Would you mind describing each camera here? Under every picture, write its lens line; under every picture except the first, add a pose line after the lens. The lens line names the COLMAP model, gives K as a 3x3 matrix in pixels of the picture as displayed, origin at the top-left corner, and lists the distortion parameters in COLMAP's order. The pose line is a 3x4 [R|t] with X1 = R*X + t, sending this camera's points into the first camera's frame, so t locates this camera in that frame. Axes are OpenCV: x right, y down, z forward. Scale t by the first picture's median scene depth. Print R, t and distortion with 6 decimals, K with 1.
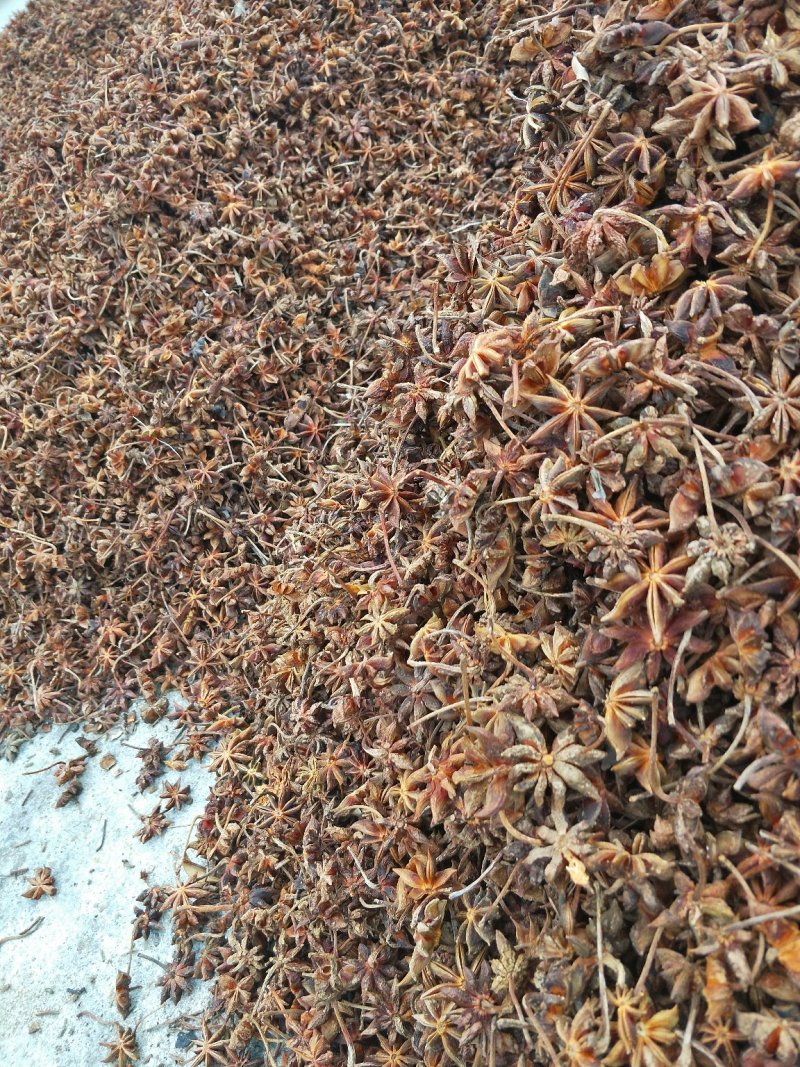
lens RADIAL K [[914.8, 0, 360.3], [0, 914.8, 517.9], [0, 0, 1]] dist [0.077665, -0.086865]
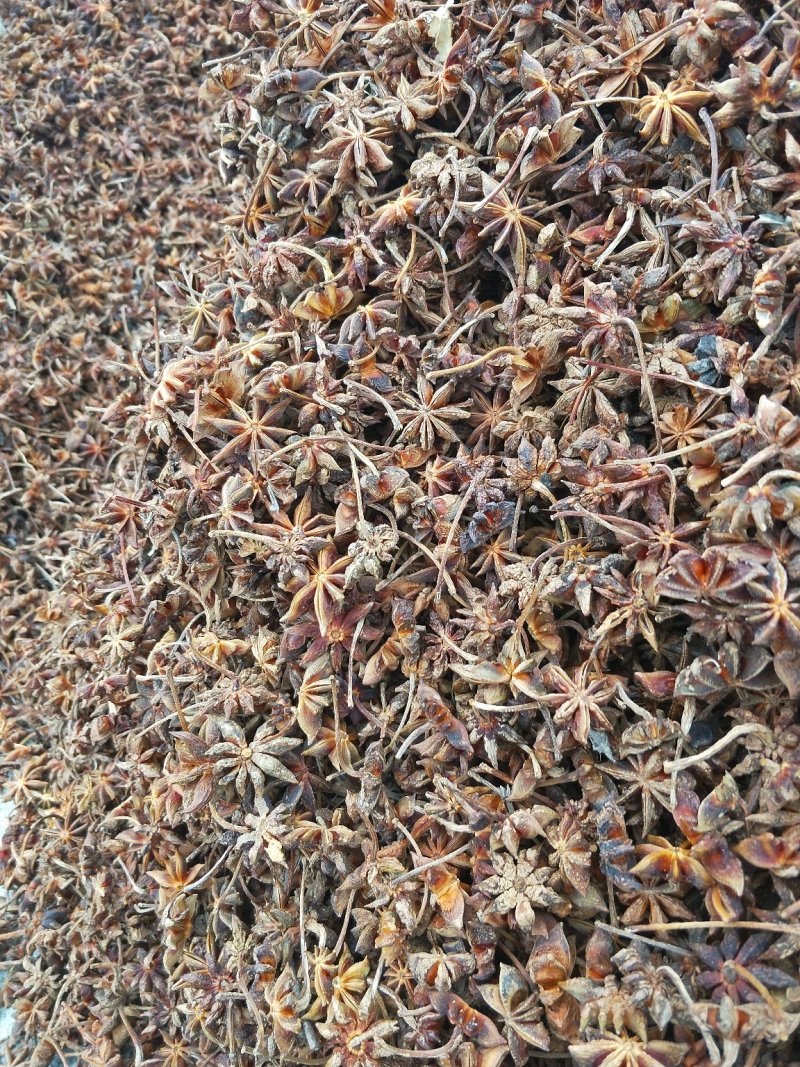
lens RADIAL K [[924.2, 0, 355.9], [0, 924.2, 522.2], [0, 0, 1]] dist [0.057484, -0.059743]
pose [[0.987159, -0.084709, 0.135433, 0.136538], [0.084024, 0.996405, 0.010775, -0.007470], [-0.135859, 0.000743, 0.990728, -0.071678]]
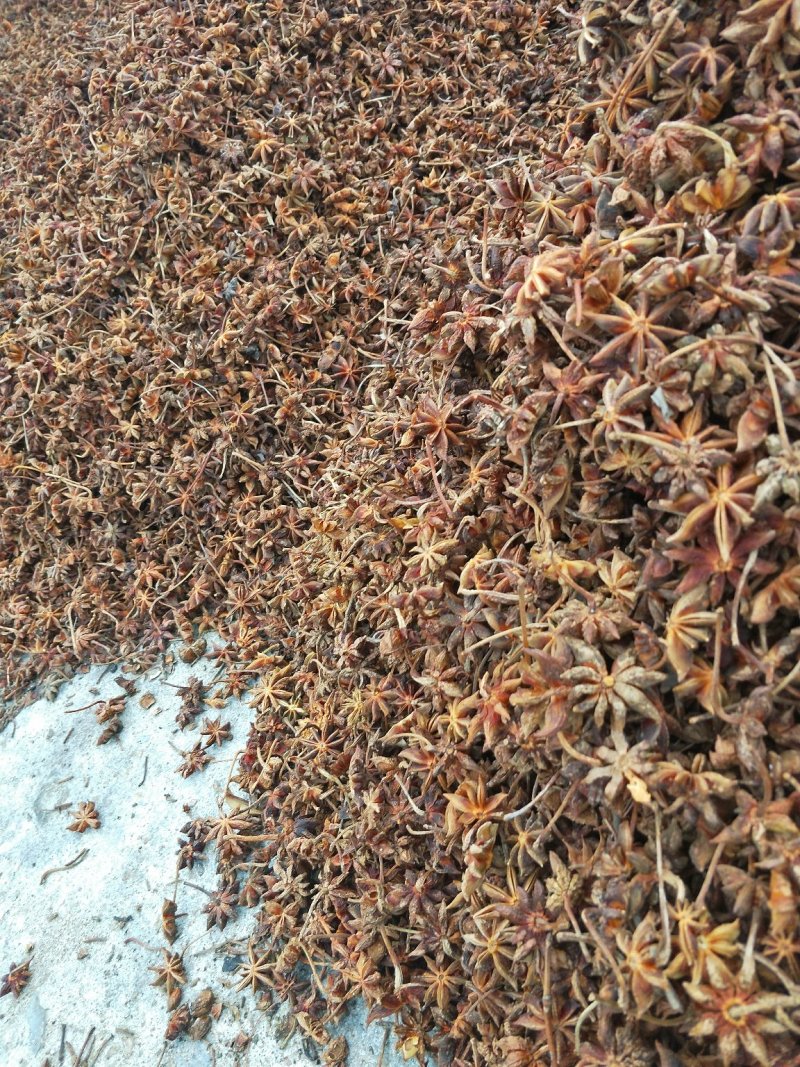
lens RADIAL K [[914.8, 0, 360.3], [0, 914.8, 517.9], [0, 0, 1]] dist [0.077665, -0.086865]
pose [[0.999815, -0.000893, -0.019219, -0.030950], [0.001797, 0.998891, 0.047050, 0.025280], [0.019156, -0.047076, 0.998708, 0.003154]]
